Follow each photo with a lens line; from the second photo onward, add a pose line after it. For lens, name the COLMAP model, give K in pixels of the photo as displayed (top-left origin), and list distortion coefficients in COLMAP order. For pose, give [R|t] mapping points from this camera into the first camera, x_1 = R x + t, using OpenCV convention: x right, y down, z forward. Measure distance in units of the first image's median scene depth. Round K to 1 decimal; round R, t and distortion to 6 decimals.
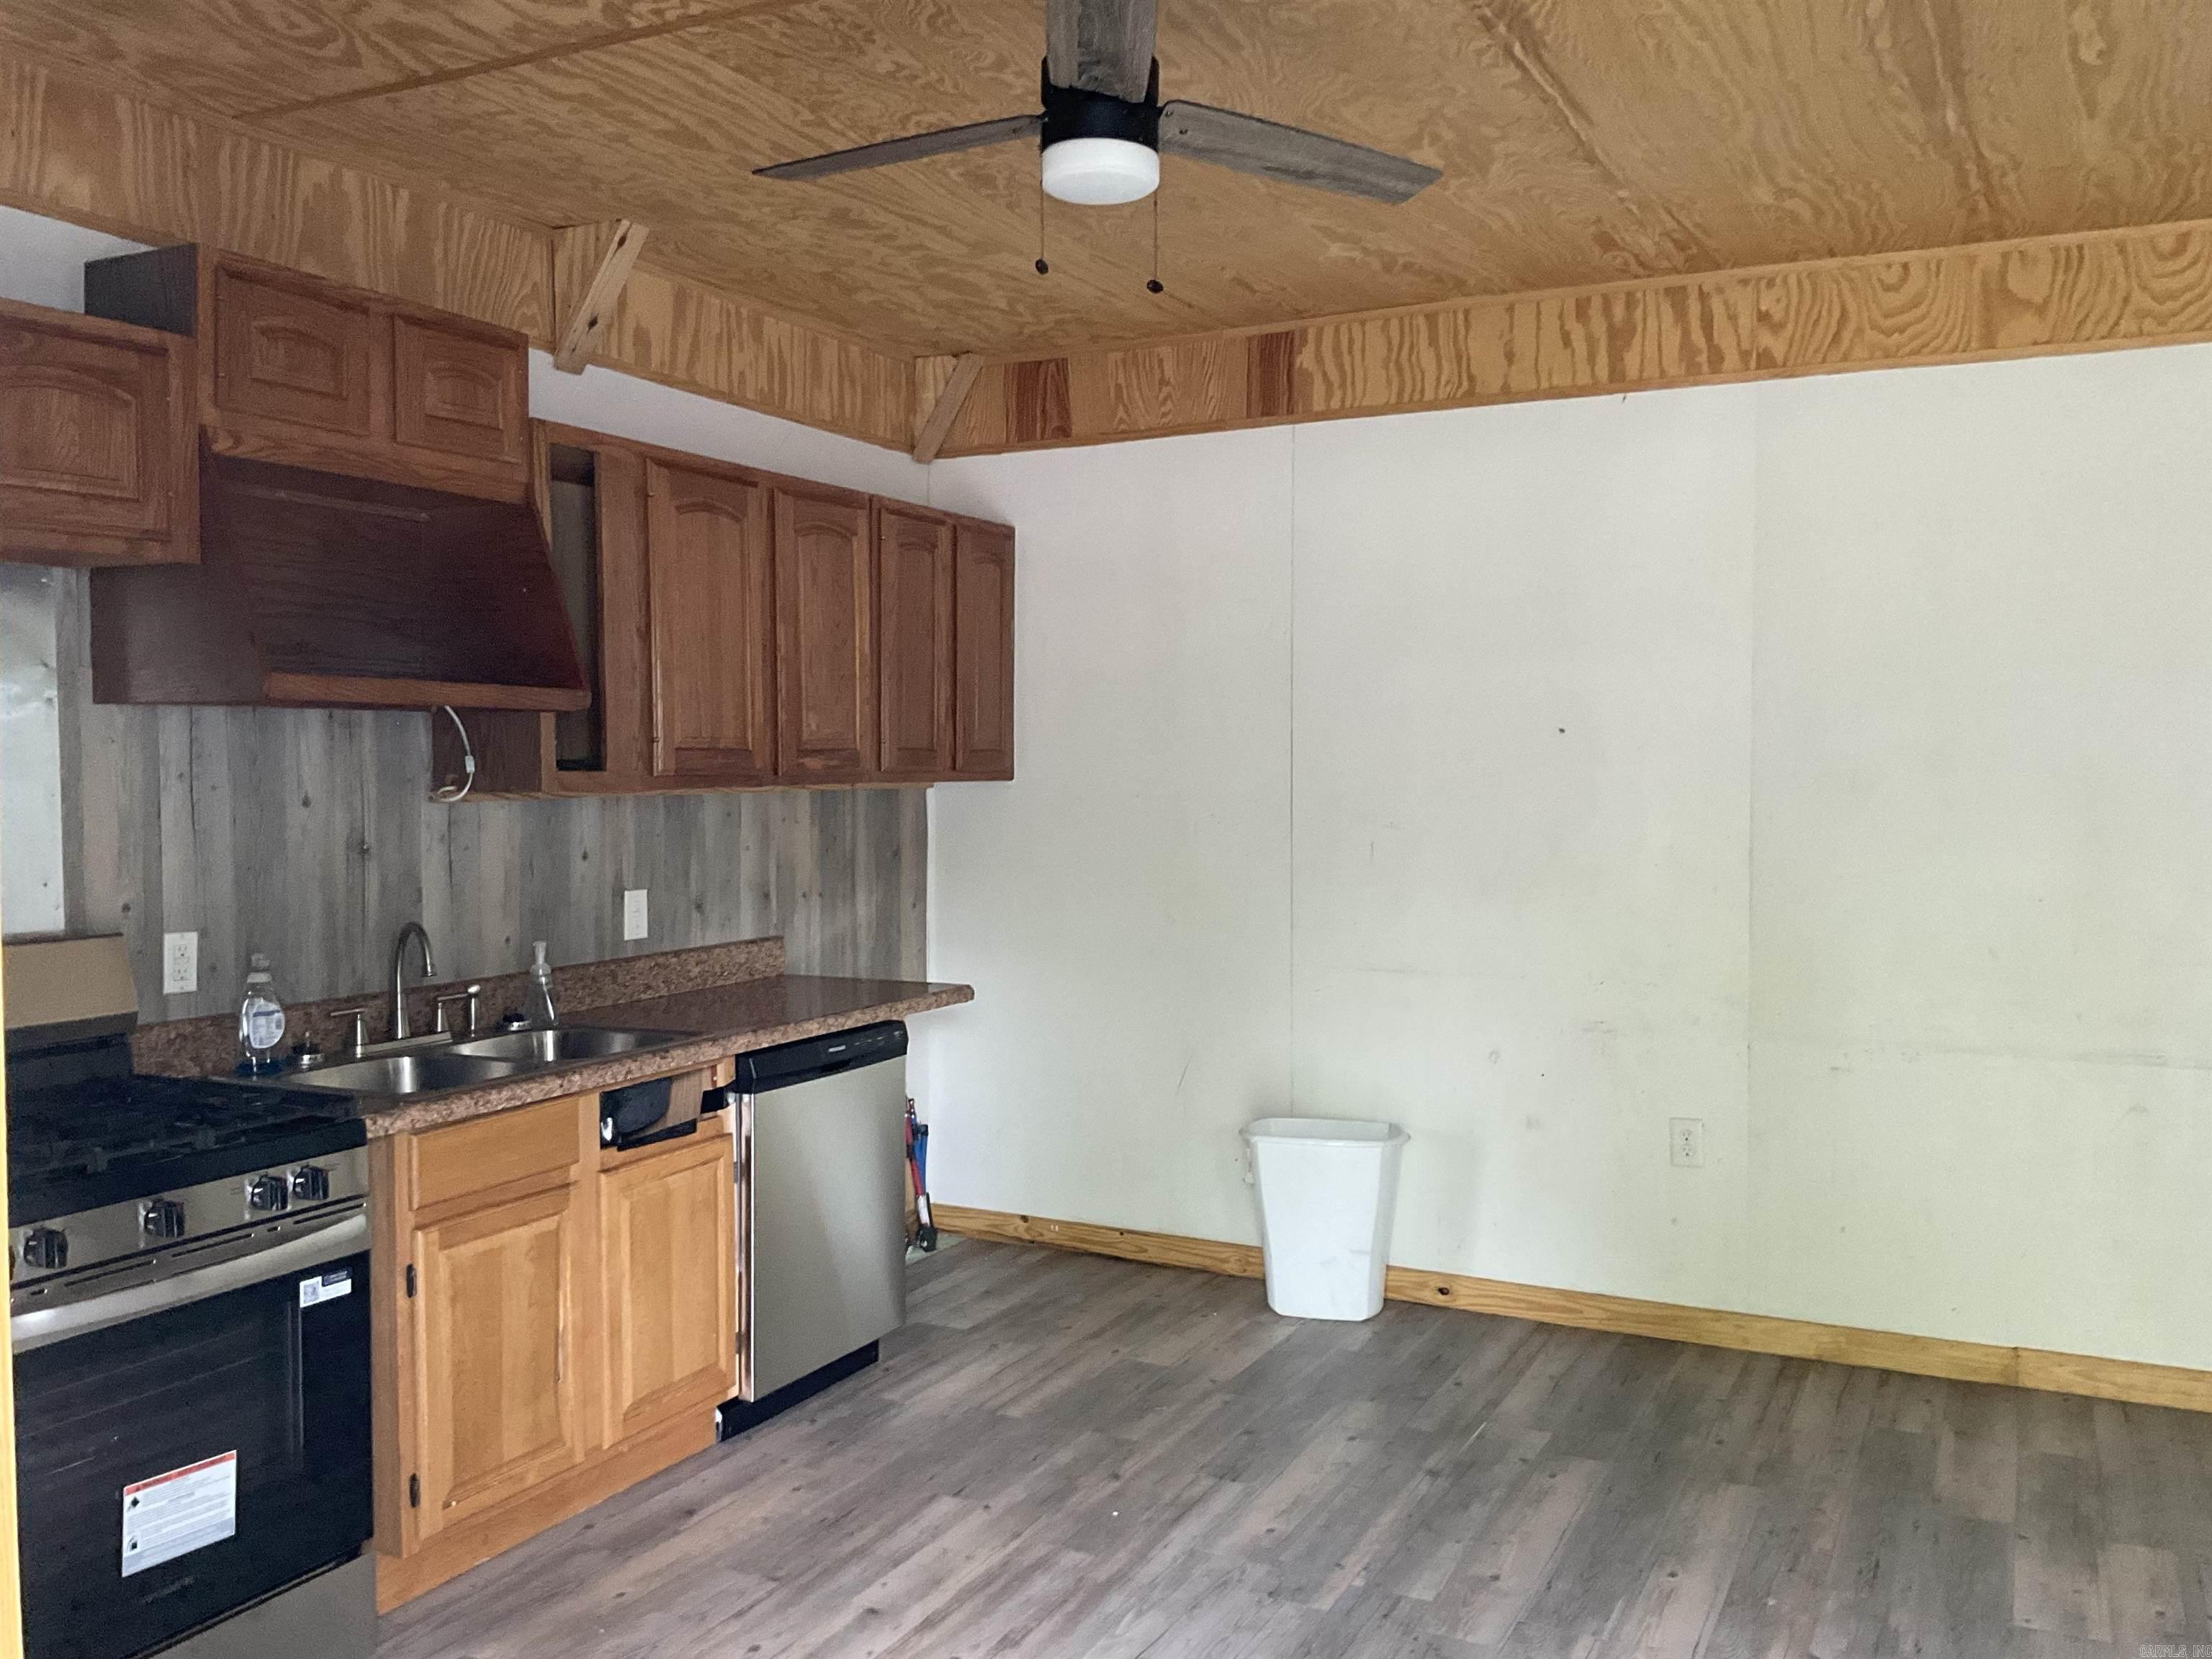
lens RADIAL K [[1811.3, 0, 1099.4], [0, 1811.3, 820.6], [0, 0, 1]] dist [0.091883, -0.173562]
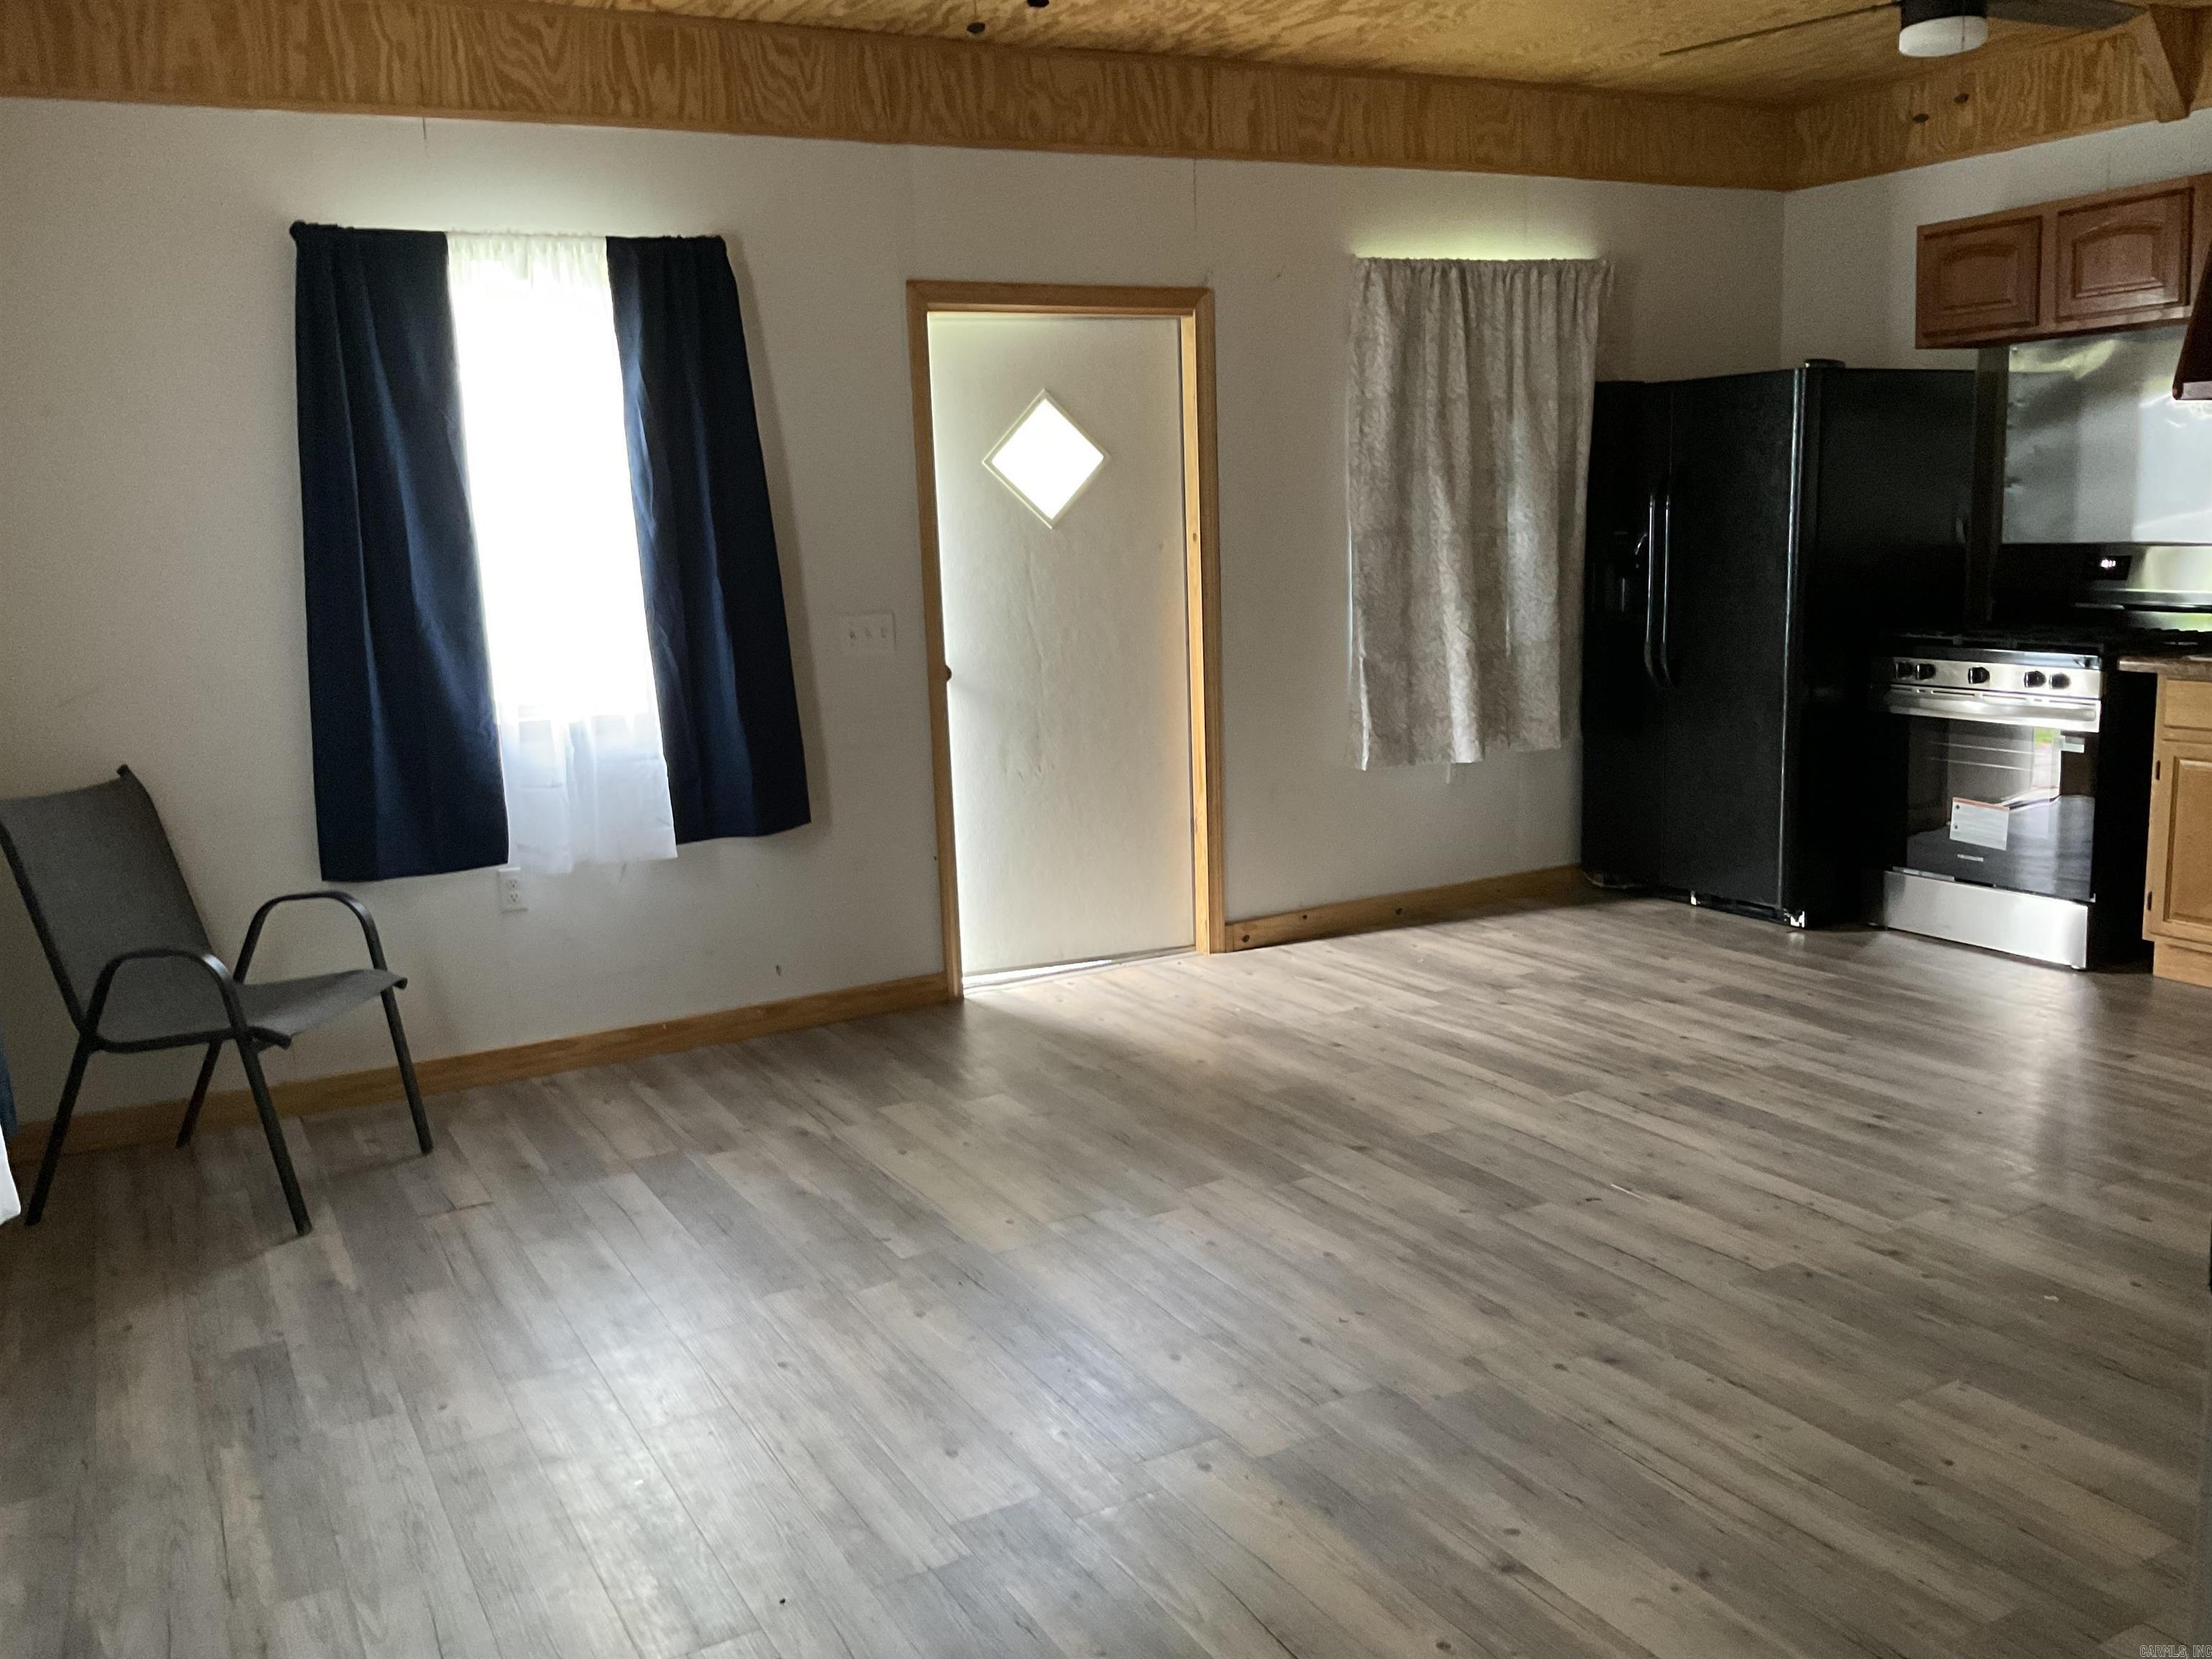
lens RADIAL K [[1789.9, 0, 1134.5], [0, 1789.9, 872.0], [0, 0, 1]] dist [0.009880, -0.047516]
pose [[-0.549117, 0.184645, -0.815093, 1.068148], [0.008013, 0.976407, 0.215790, -0.004786], [0.835707, 0.111962, -0.537642, 0.838478]]
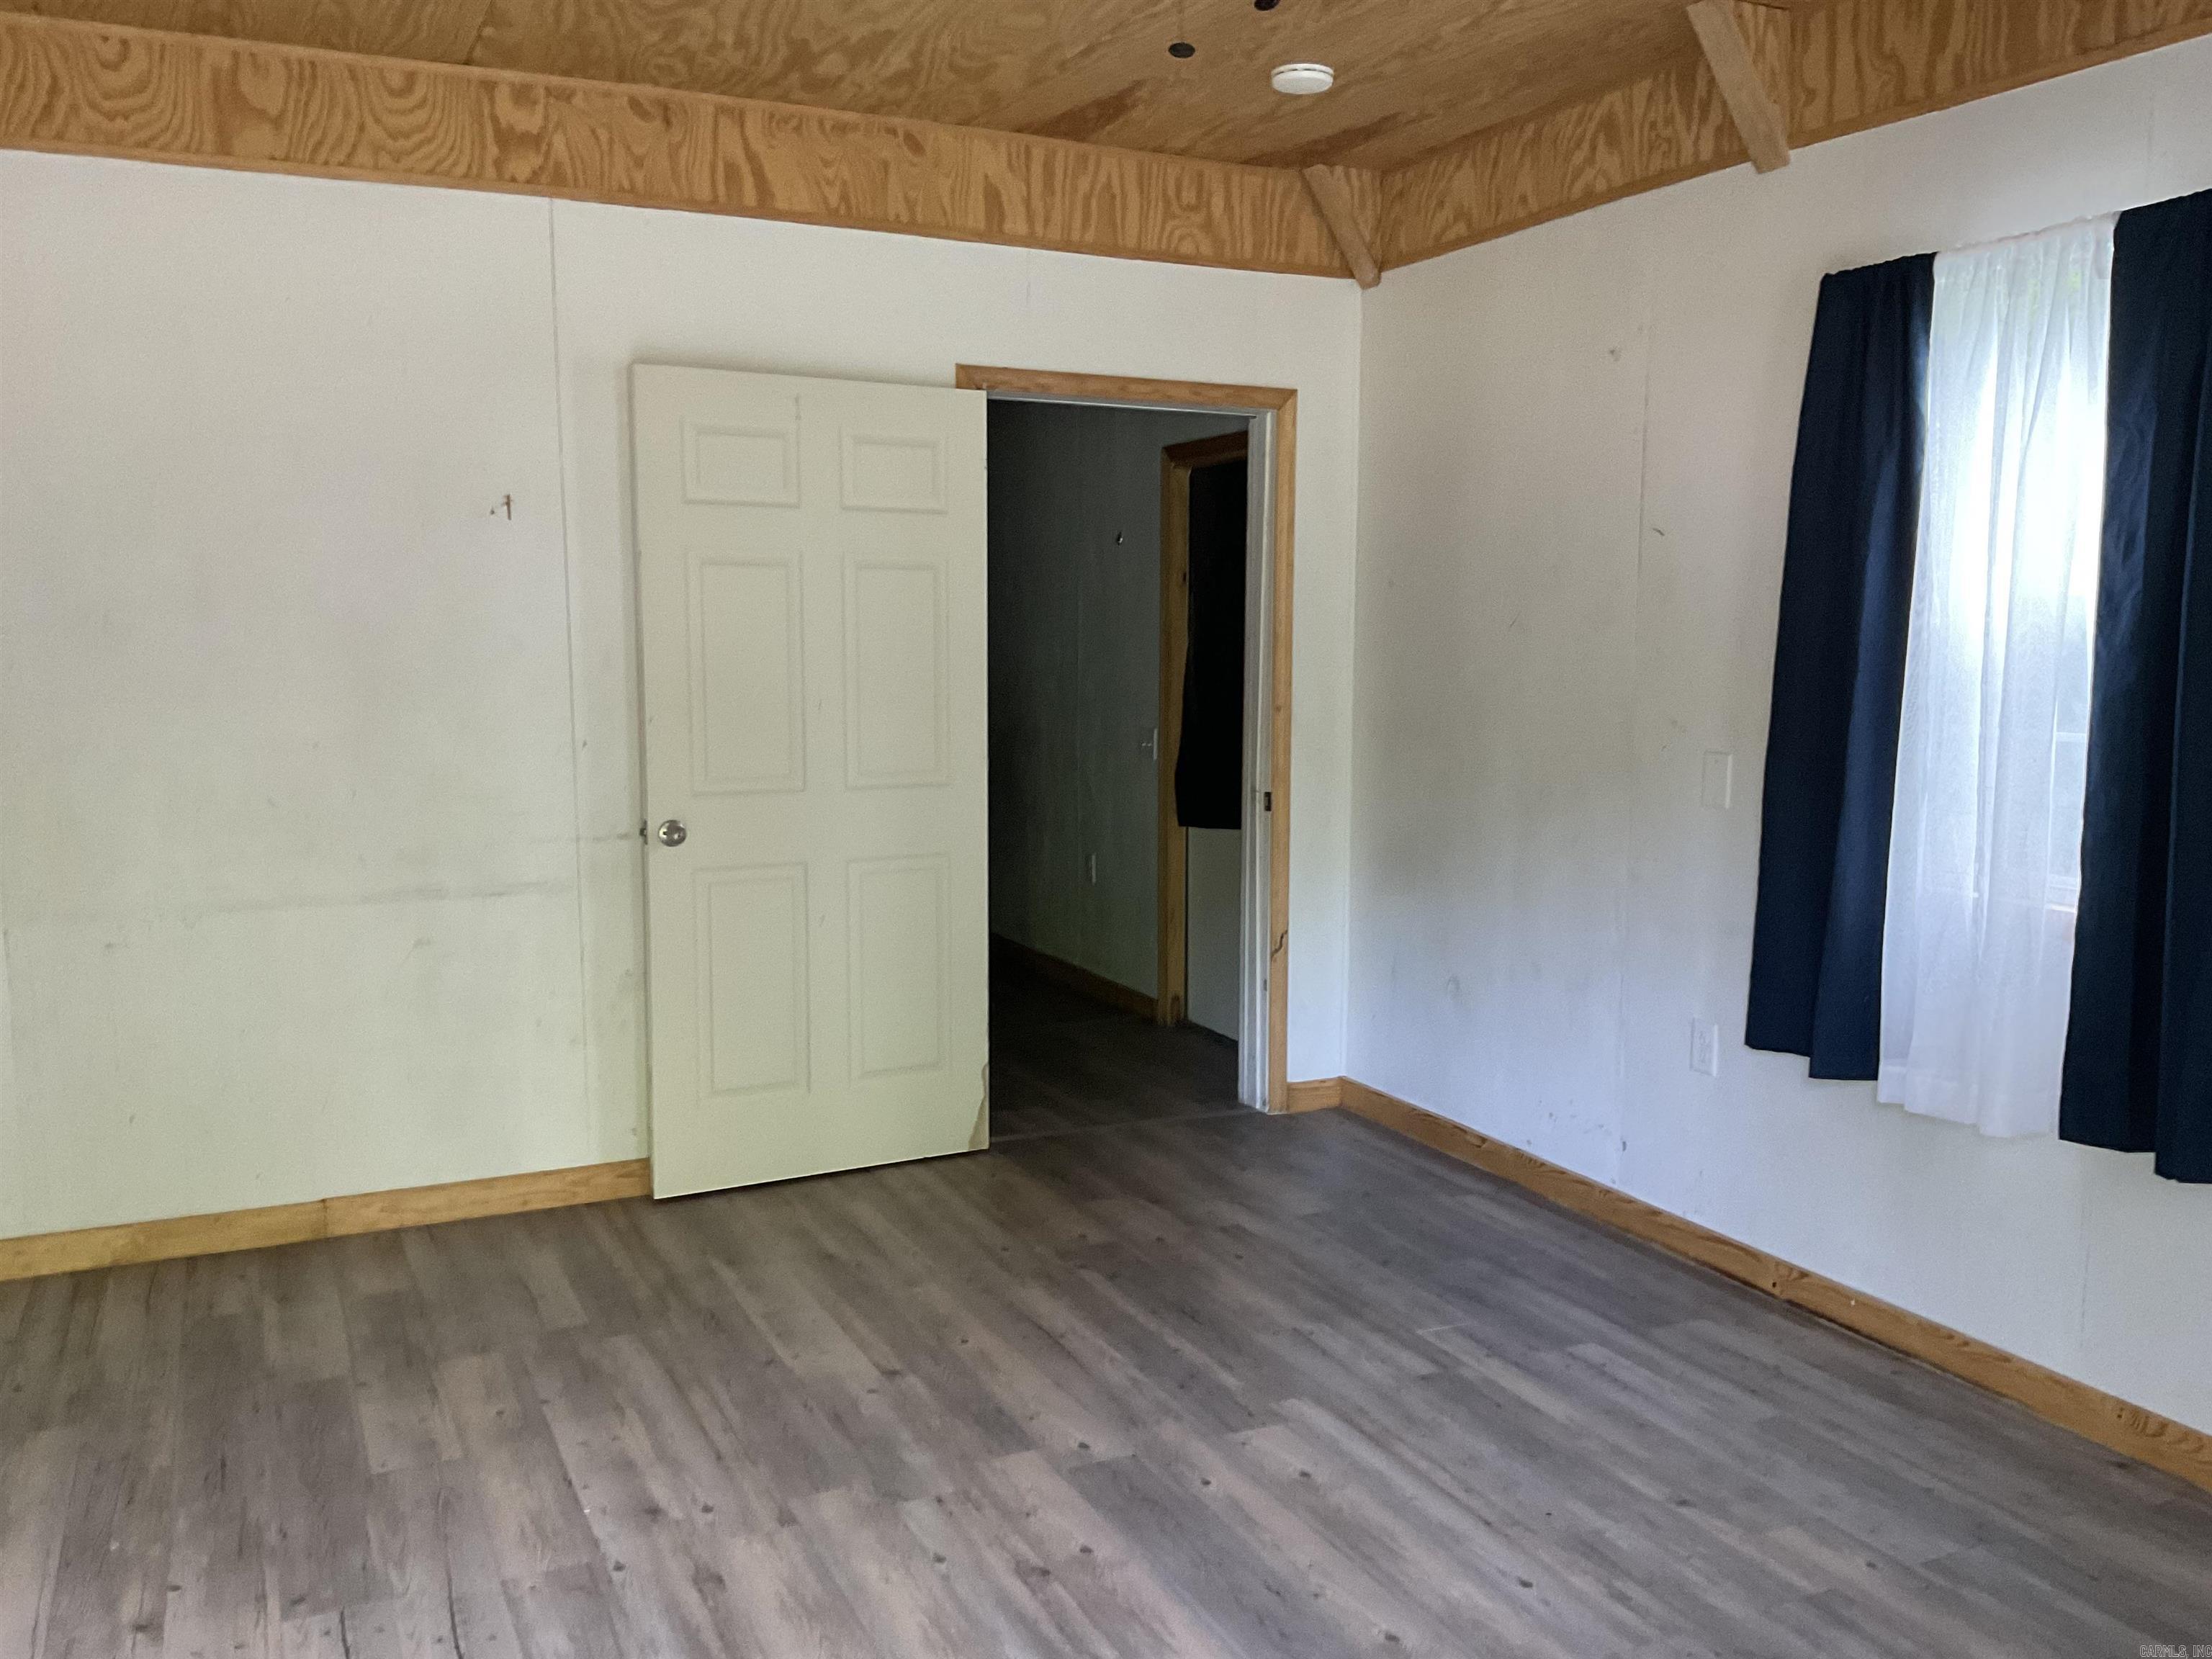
lens RADIAL K [[1855.6, 0, 1106.0], [0, 1855.6, 829.5], [0, 0, 1]] dist [-0.013142, -0.001685]
pose [[0.610654, -0.092013, 0.786534, -0.009193], [0.030441, 0.995220, 0.092793, 0.009575], [-0.791312, -0.032722, 0.610536, 0.064809]]
